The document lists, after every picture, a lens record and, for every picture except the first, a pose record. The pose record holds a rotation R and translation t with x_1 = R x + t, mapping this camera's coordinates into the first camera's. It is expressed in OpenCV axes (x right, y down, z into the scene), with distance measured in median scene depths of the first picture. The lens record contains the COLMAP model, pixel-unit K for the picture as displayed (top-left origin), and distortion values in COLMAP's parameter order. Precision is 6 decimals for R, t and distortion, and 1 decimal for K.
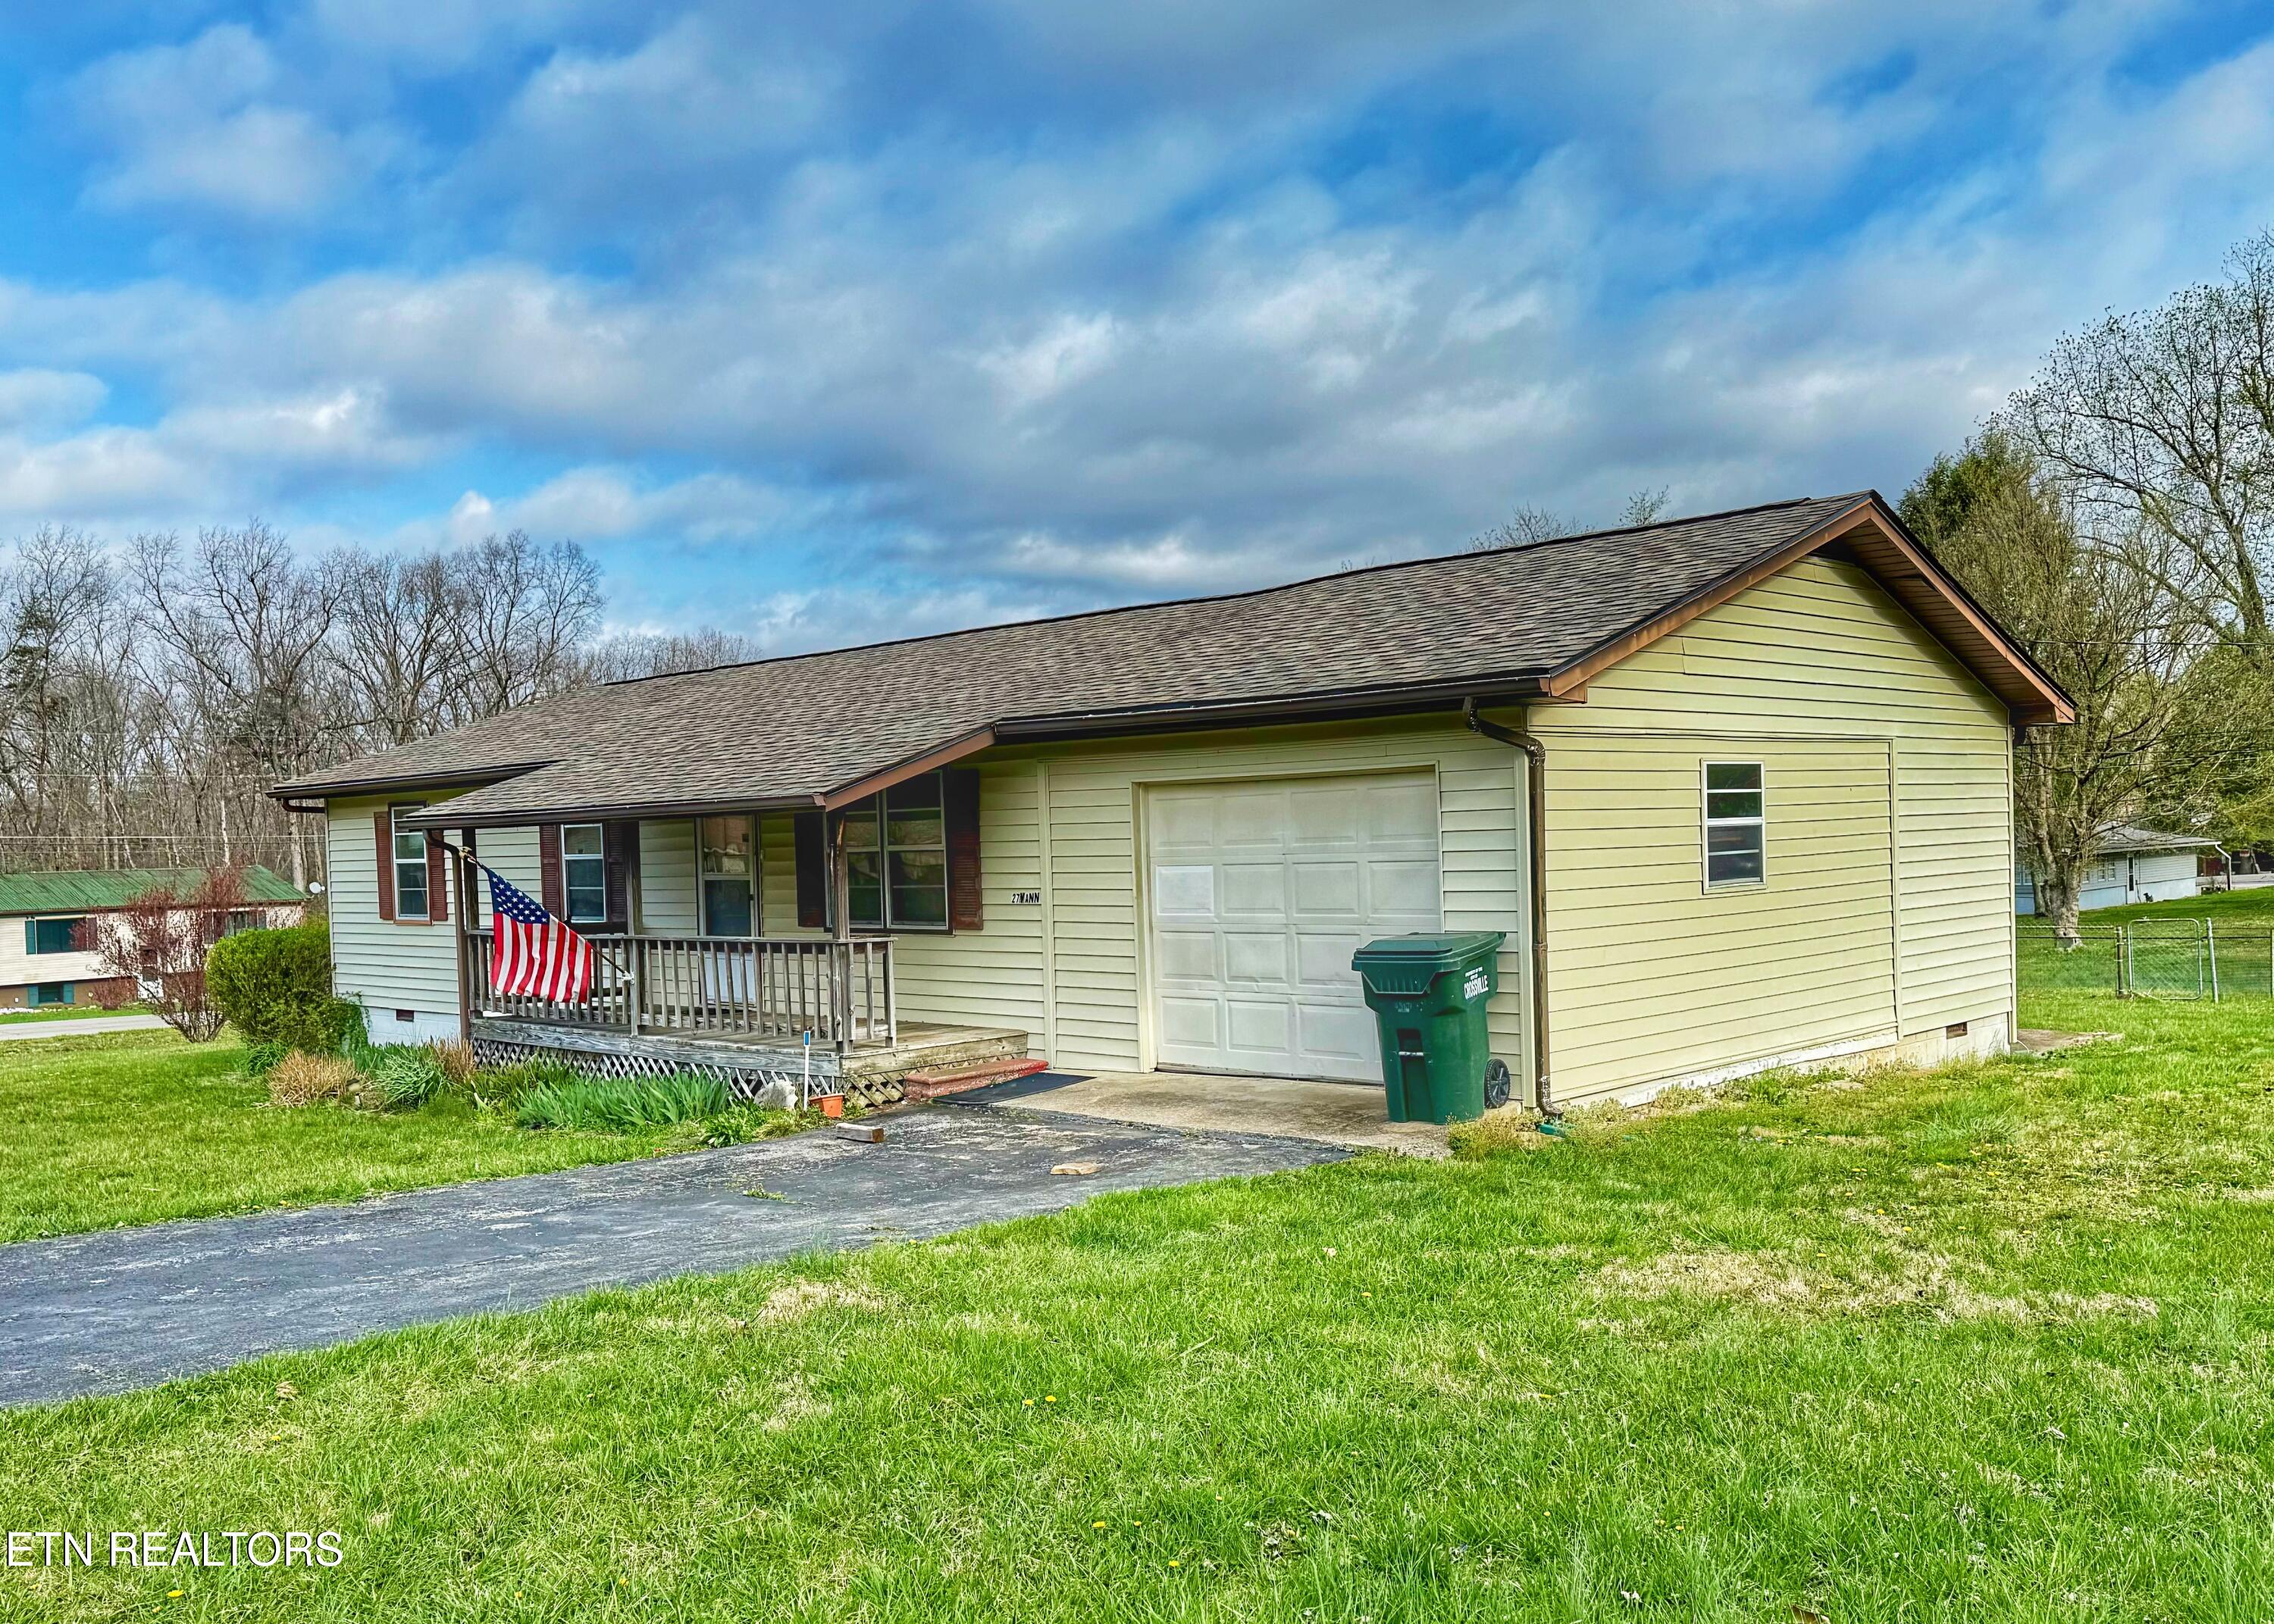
lens RADIAL K [[1925.4, 0, 1137.0], [0, 1925.4, 812.0], [0, 0, 1]] dist [0.000988, -0.000131]
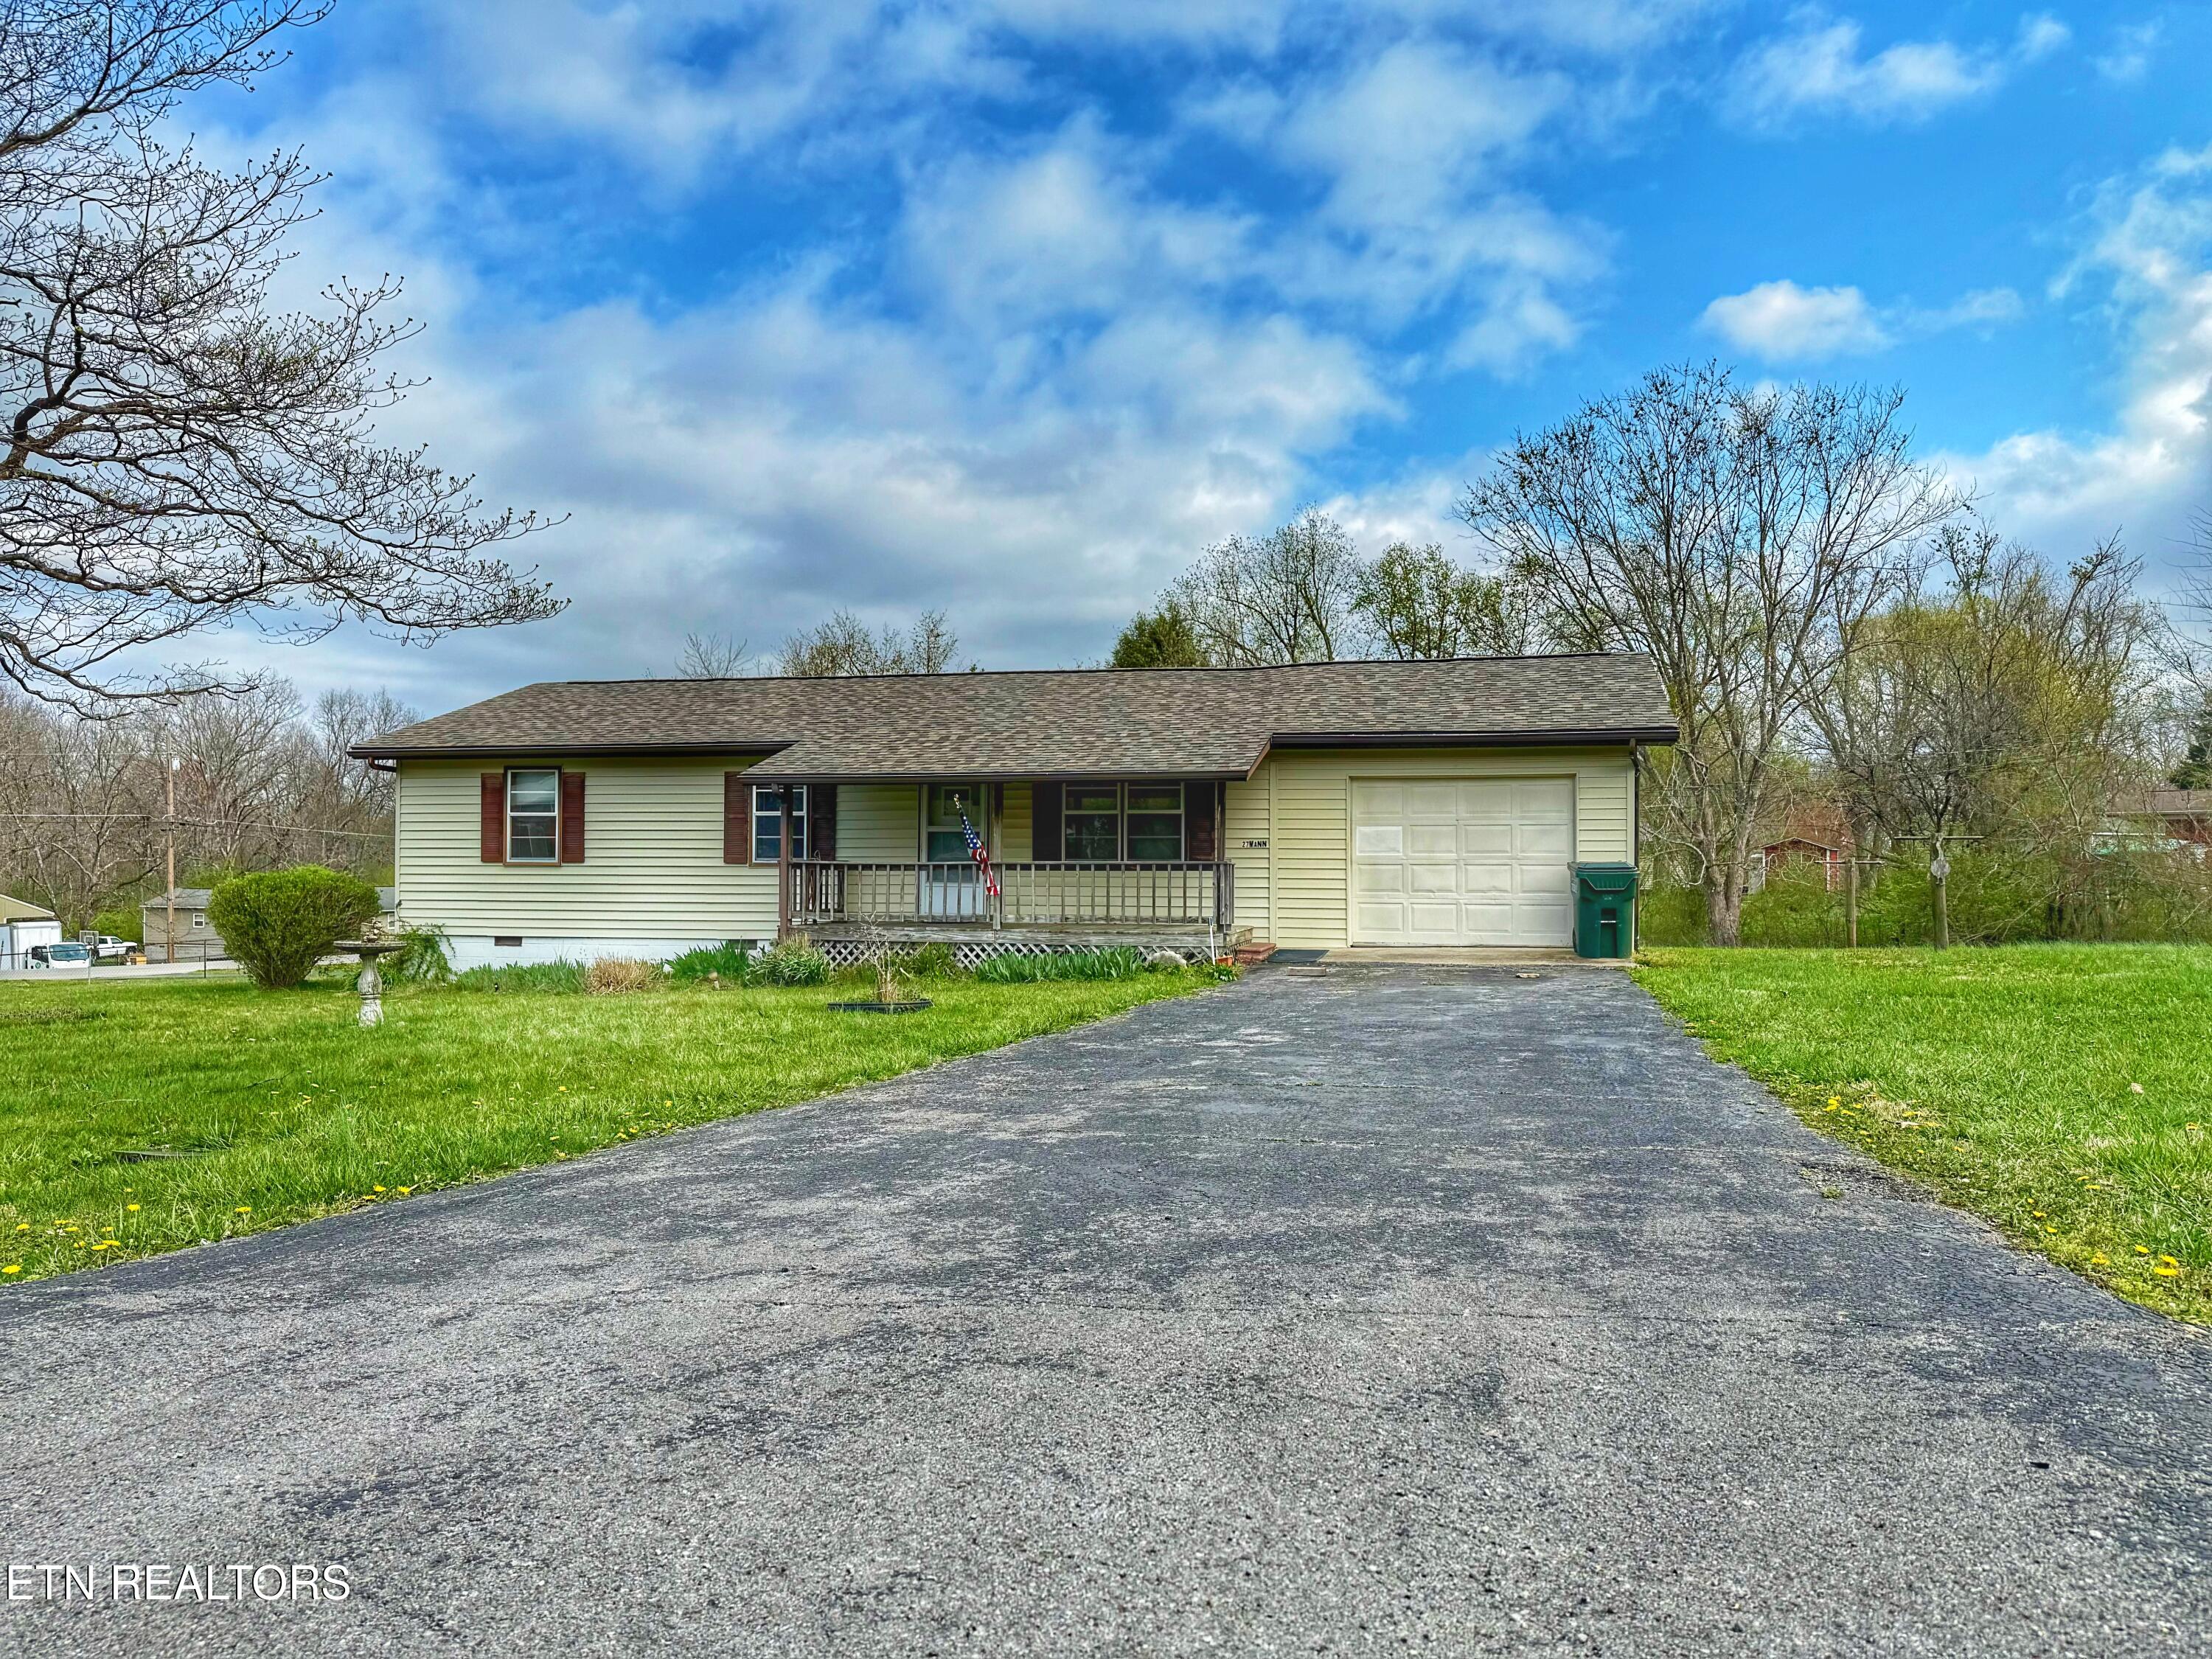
lens RADIAL K [[1536.1, 0, 1106.0], [0, 1536.1, 829.5], [0, 0, 1]] dist [0.038689, -0.048021]
pose [[0.861186, 0.045891, 0.506214, -0.783318], [-0.036222, 0.998925, -0.028937, 0.070716], [-0.506998, 0.006584, 0.861922, -0.053188]]
